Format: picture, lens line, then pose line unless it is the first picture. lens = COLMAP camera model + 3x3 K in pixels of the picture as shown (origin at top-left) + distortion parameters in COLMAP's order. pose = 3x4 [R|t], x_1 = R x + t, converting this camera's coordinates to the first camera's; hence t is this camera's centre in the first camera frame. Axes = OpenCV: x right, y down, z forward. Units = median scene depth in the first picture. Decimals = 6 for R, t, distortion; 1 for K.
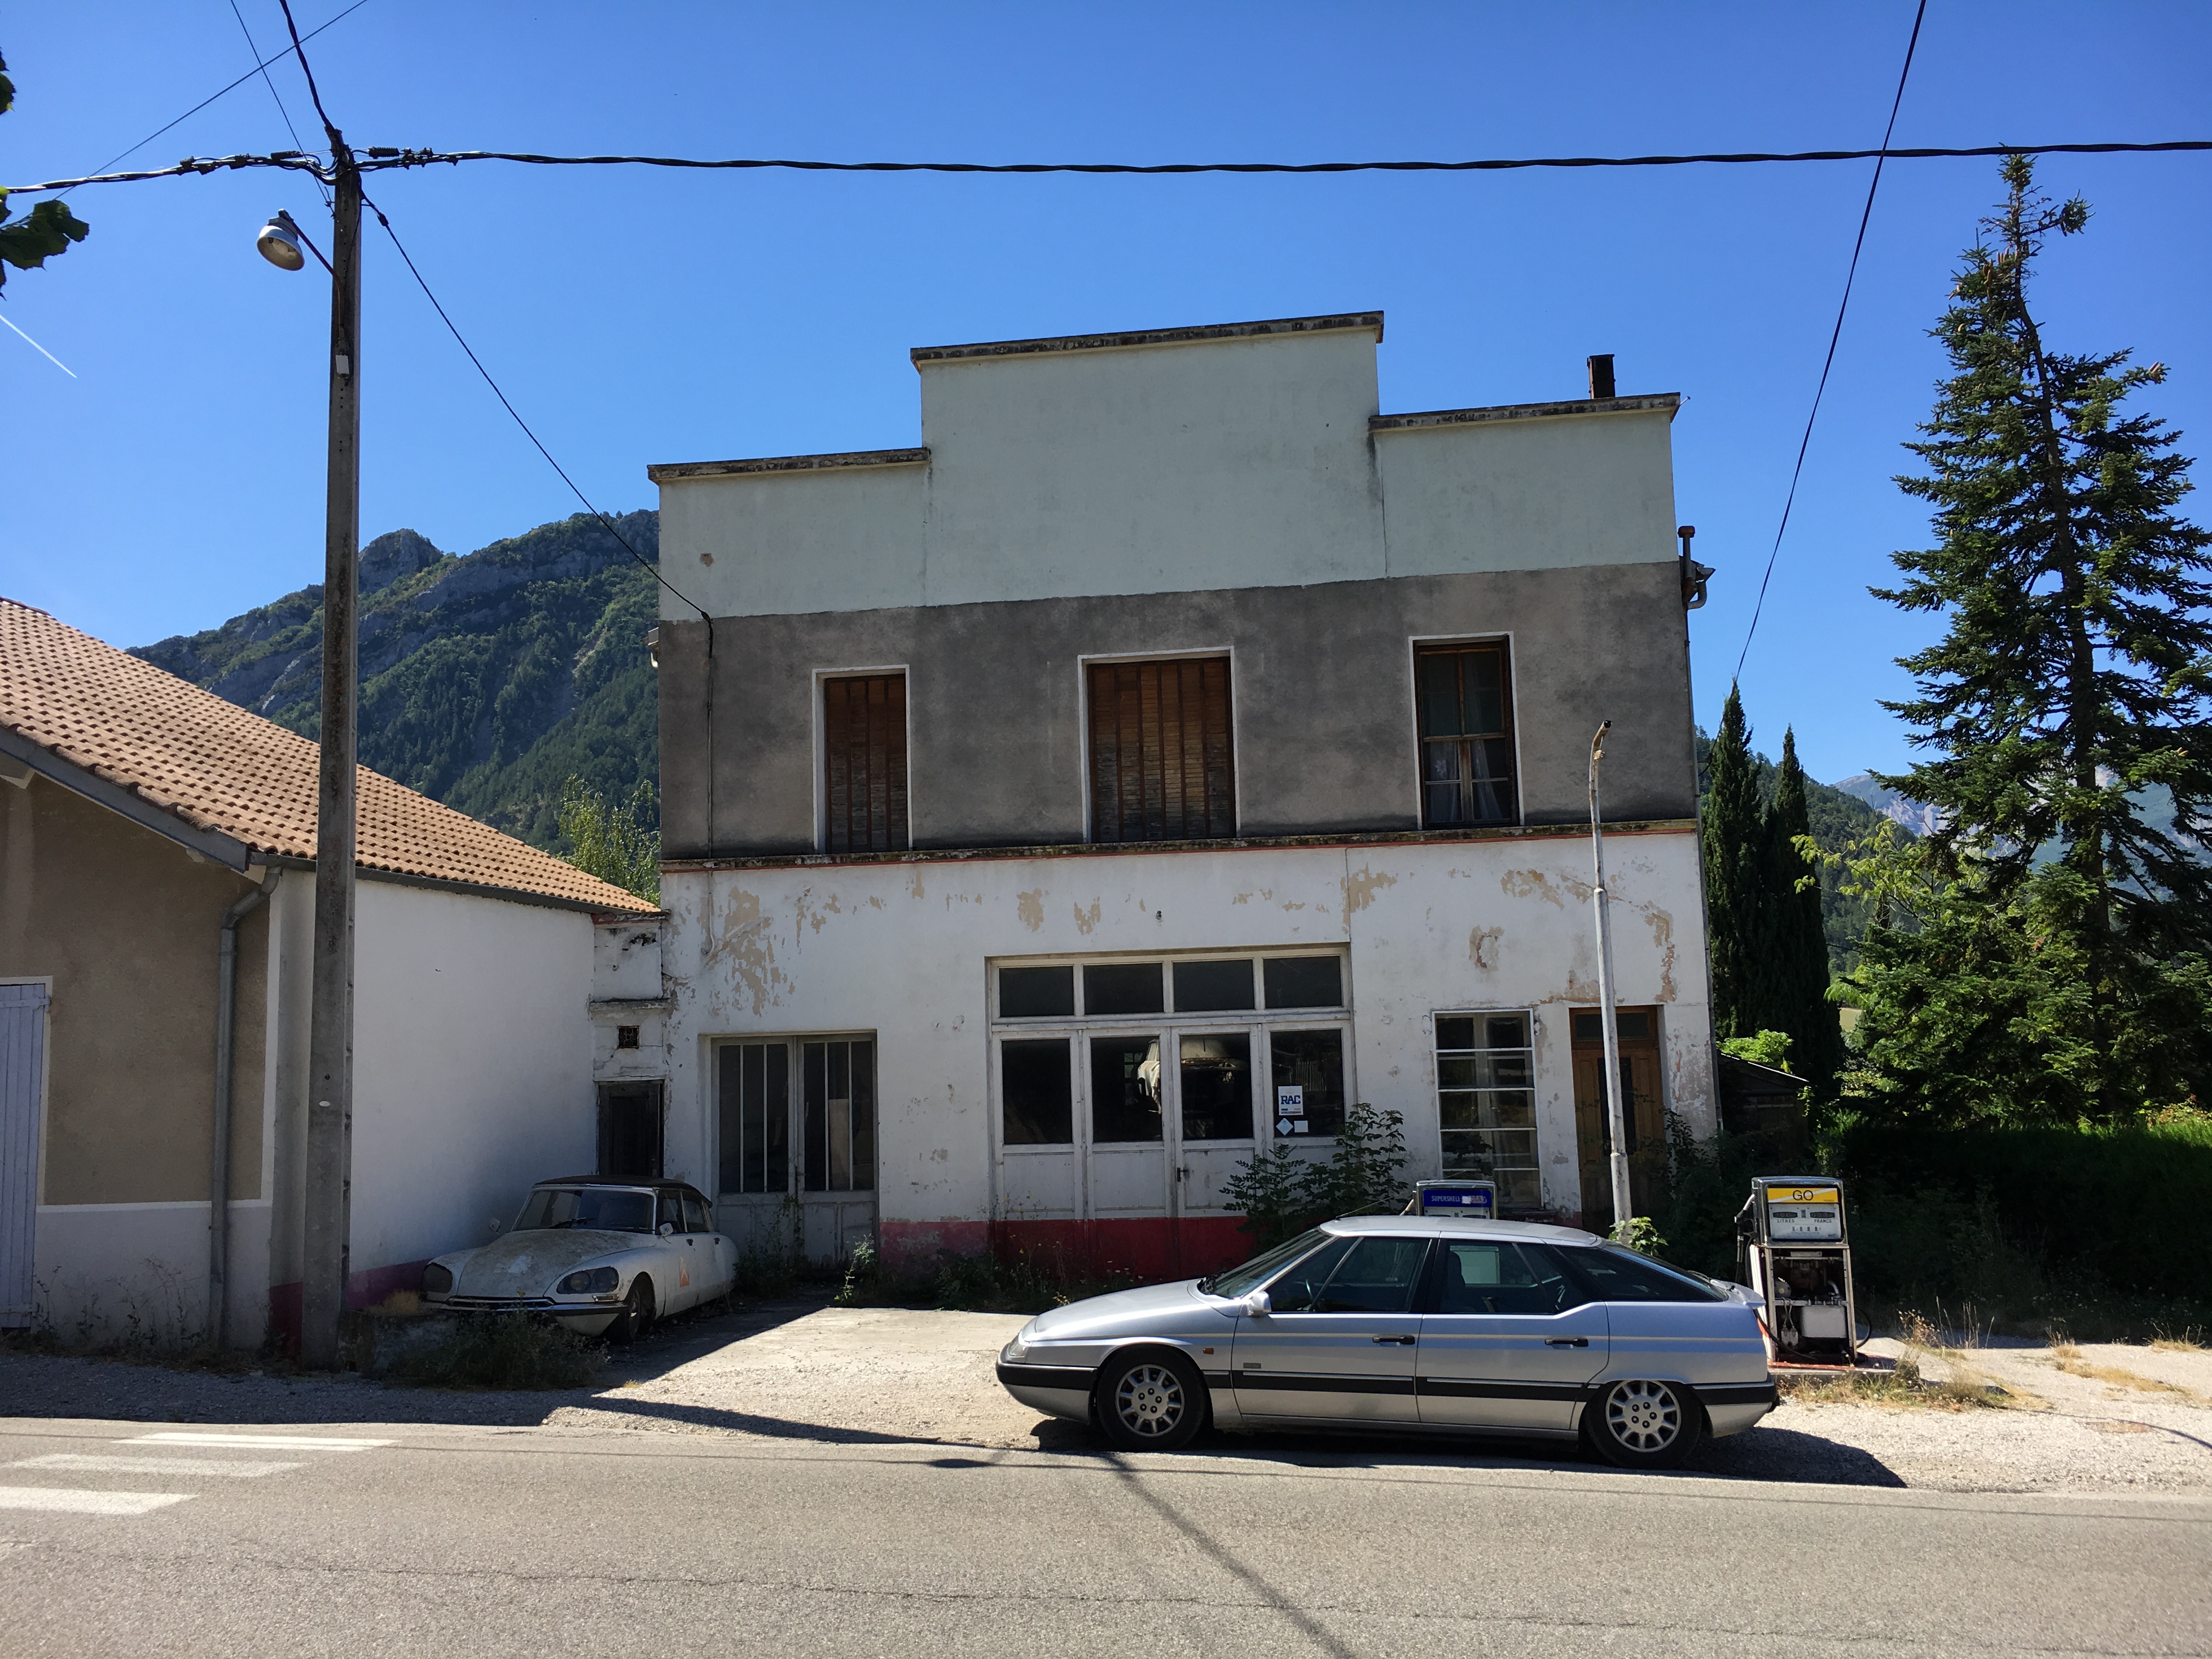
lens RADIAL K [[1881.9, 0, 1106.0], [0, 1881.9, 829.5], [0, 0, 1]] dist [0.060063, -0.077758]
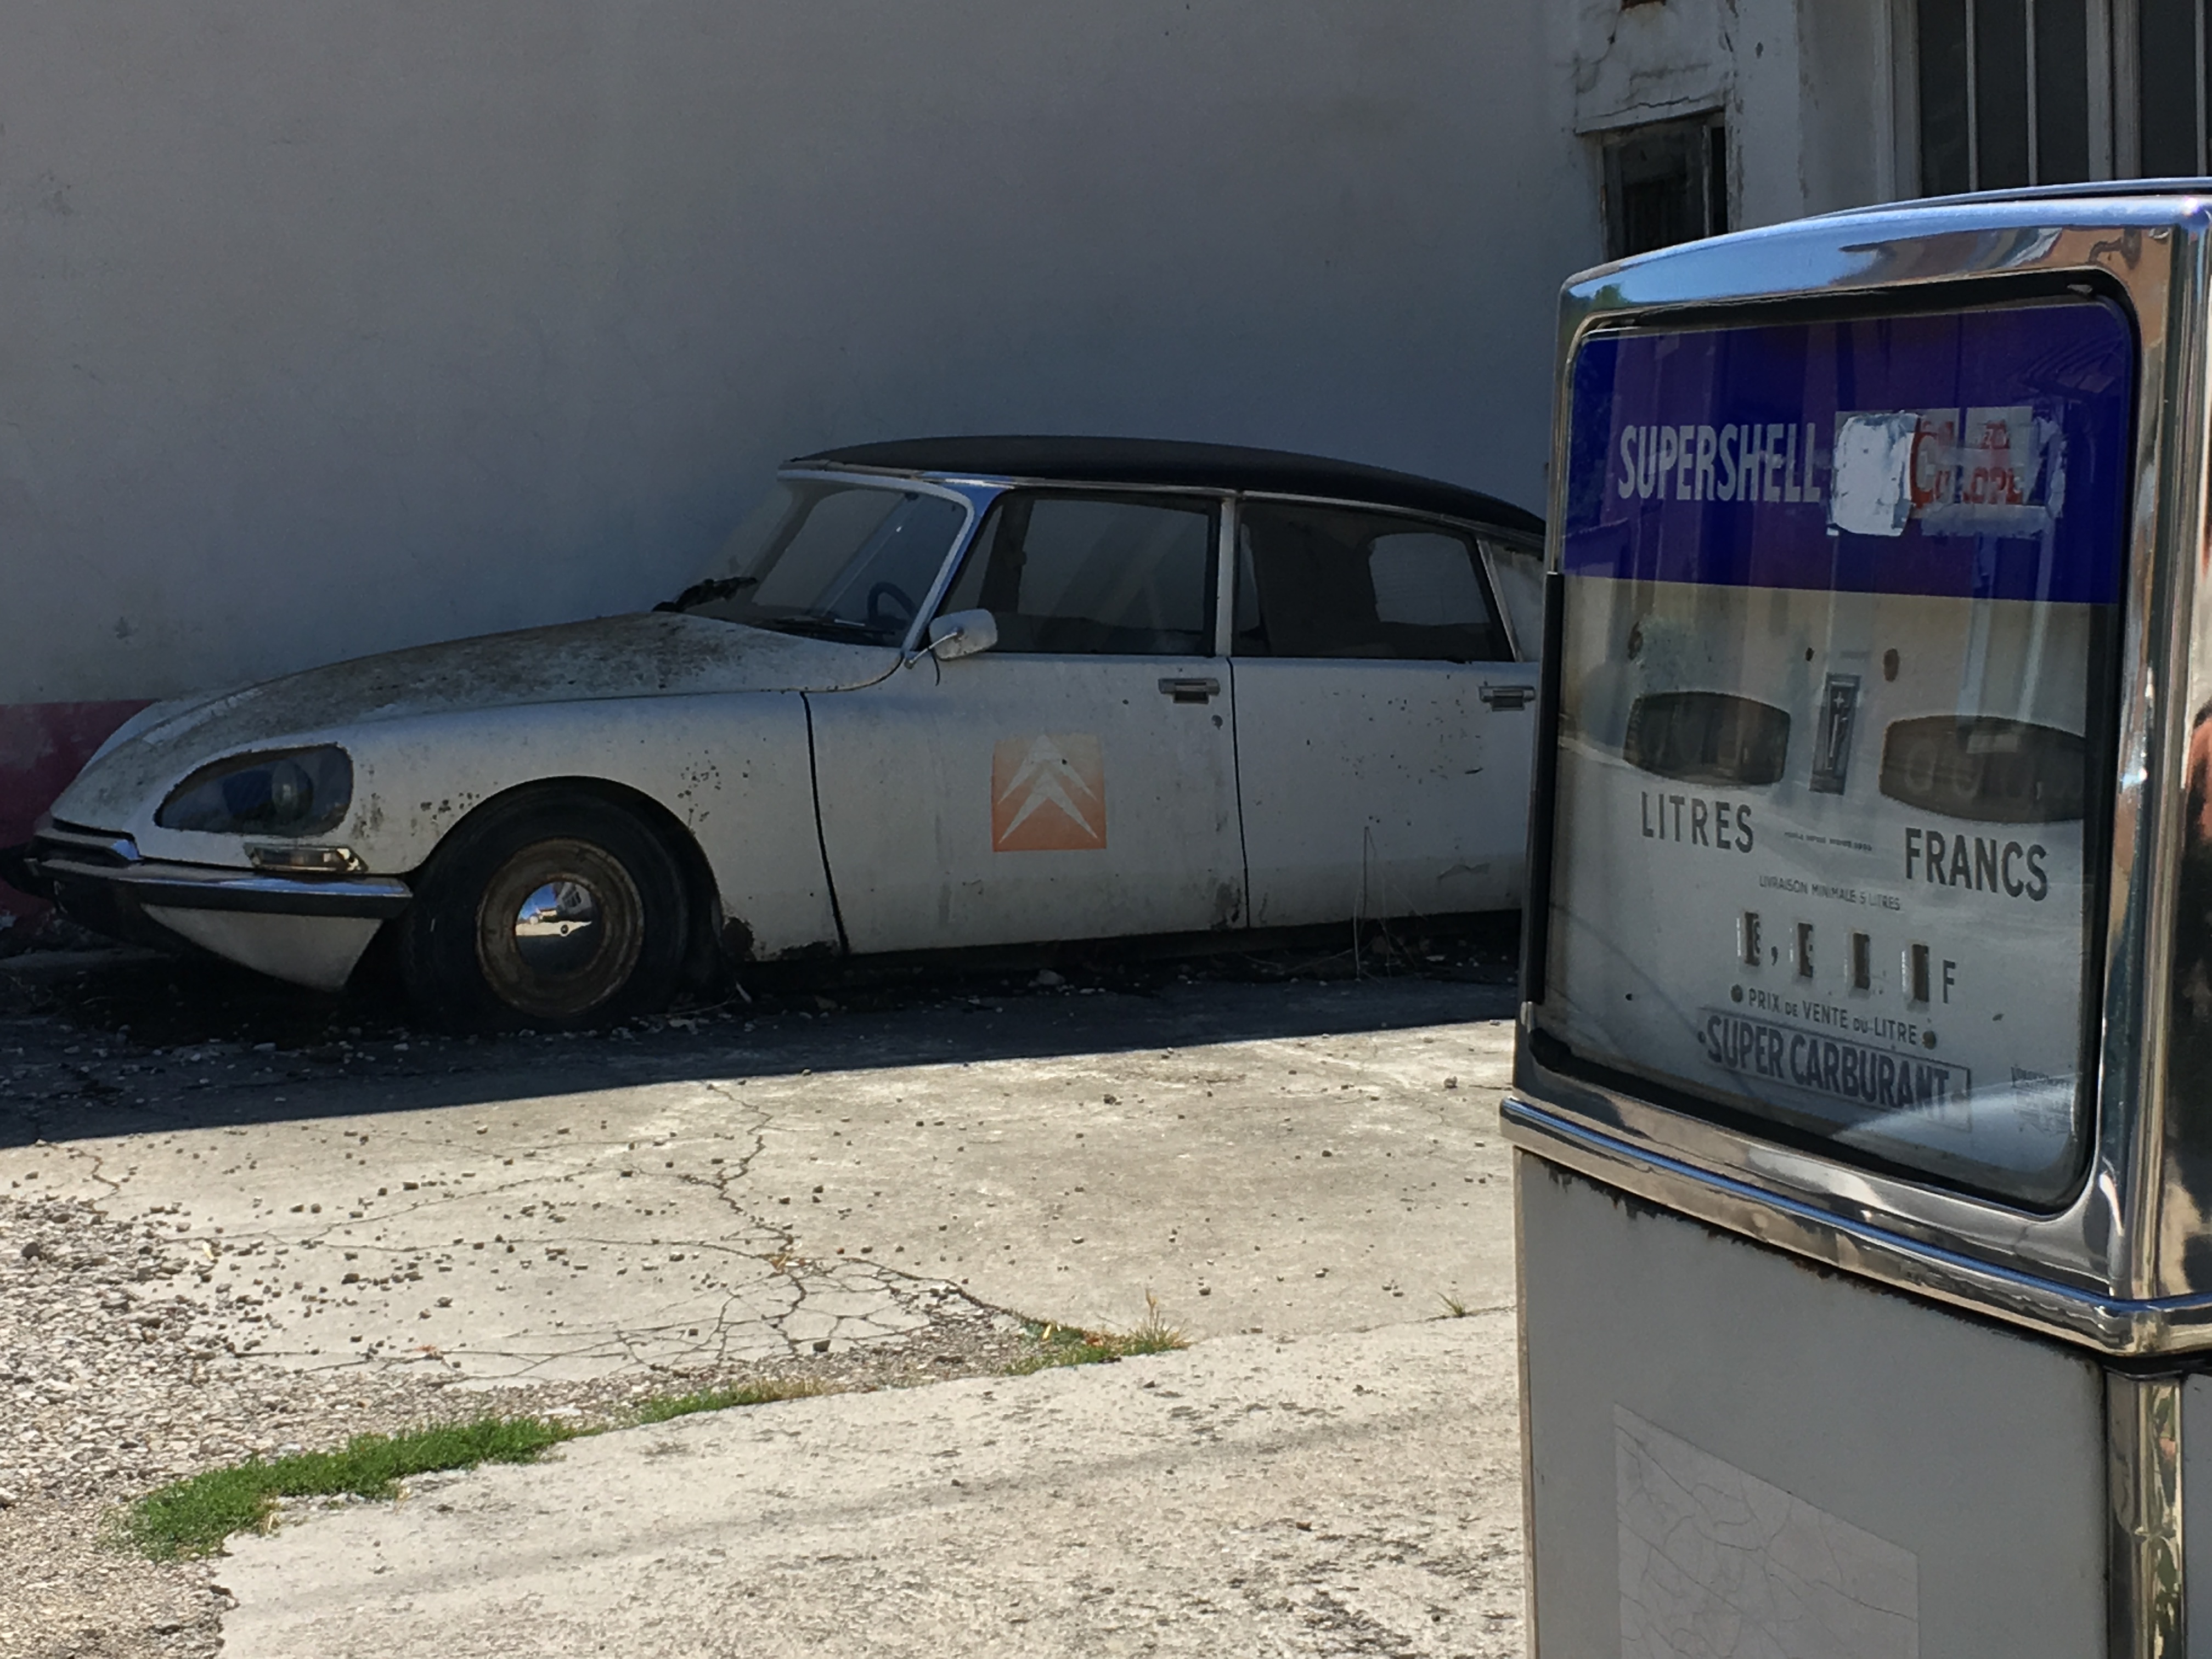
lens RADIAL K [[3951.4, 0, 1106.0], [0, 3951.4, 829.5], [0, 0, 1]] dist [0.005082, 0.263137]
pose [[0.509207, 0.077660, -0.857133, 0.212210], [0.133175, 0.976815, 0.167621, 0.129016], [0.850278, -0.199503, 0.487059, 0.645329]]
